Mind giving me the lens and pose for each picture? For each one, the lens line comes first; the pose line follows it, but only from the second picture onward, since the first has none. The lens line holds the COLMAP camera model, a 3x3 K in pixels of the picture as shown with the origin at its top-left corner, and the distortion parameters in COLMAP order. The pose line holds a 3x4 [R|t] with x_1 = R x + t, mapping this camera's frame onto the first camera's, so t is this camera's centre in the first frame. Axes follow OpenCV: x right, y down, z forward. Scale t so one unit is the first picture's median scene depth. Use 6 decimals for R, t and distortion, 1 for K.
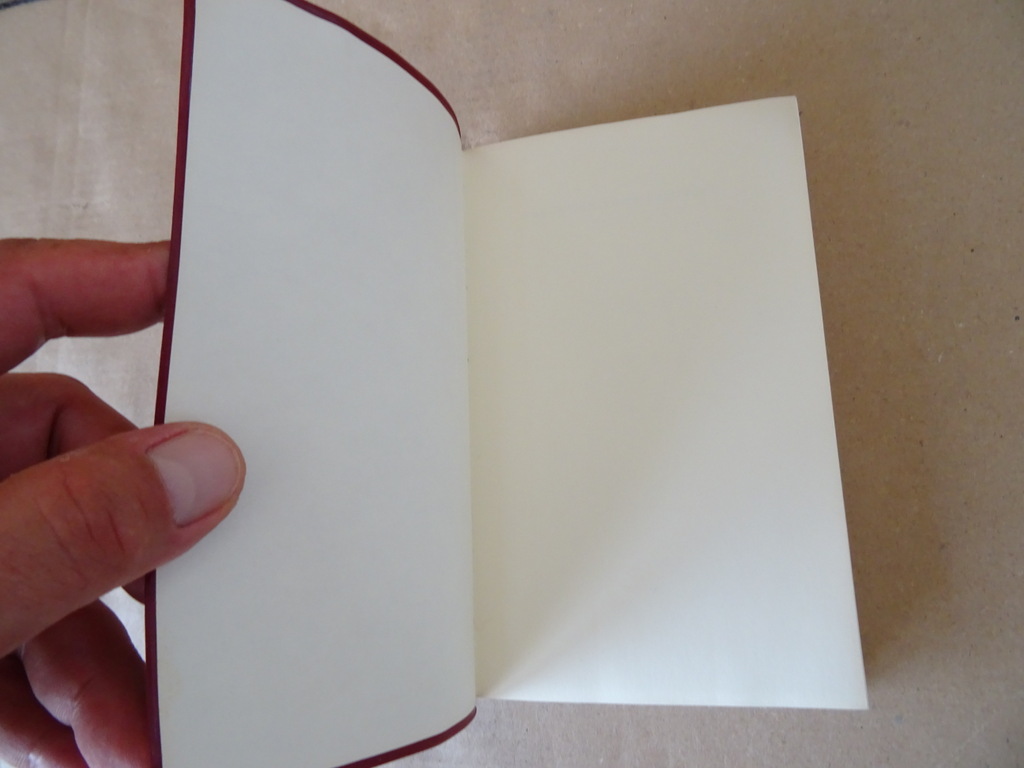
lens RADIAL K [[710.7, 0, 517.1], [0, 710.7, 387.3], [0, 0, 1]] dist [0.005920, -0.016436]
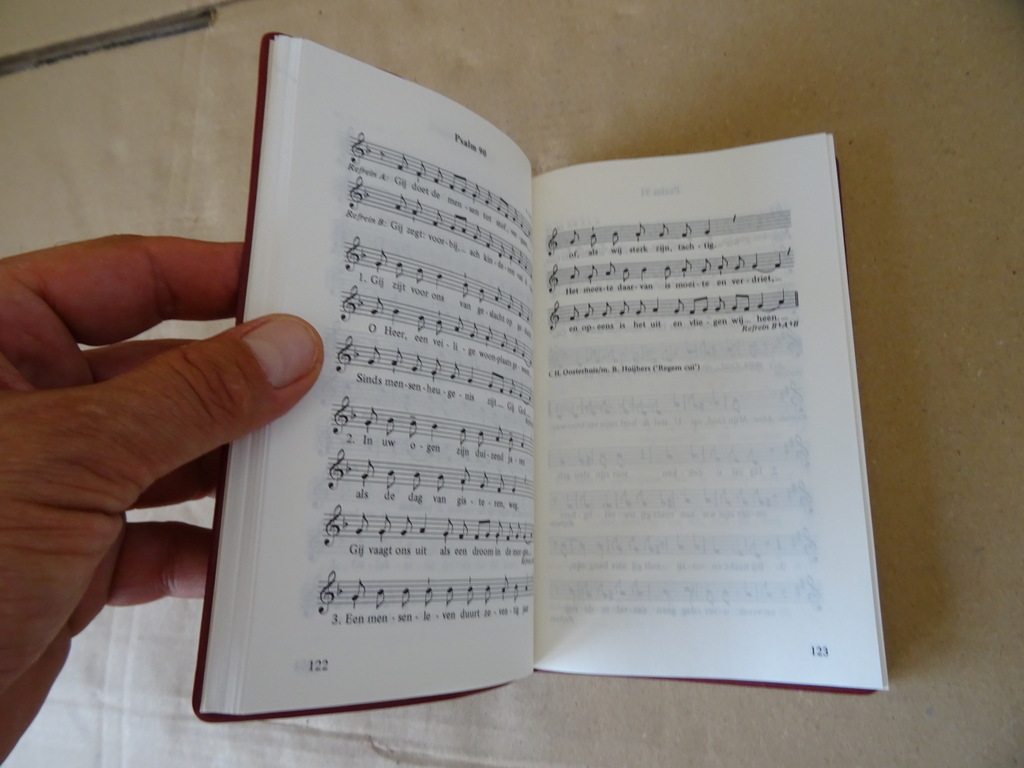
lens RADIAL K [[710.7, 0, 516.7], [0, 710.7, 391.2], [0, 0, 1]] dist [0.005920, -0.016436]
pose [[0.996337, 0.033105, -0.078850, -0.006797], [-0.035001, 0.999127, -0.022791, 0.034057], [0.078027, 0.025467, 0.996626, -0.106072]]
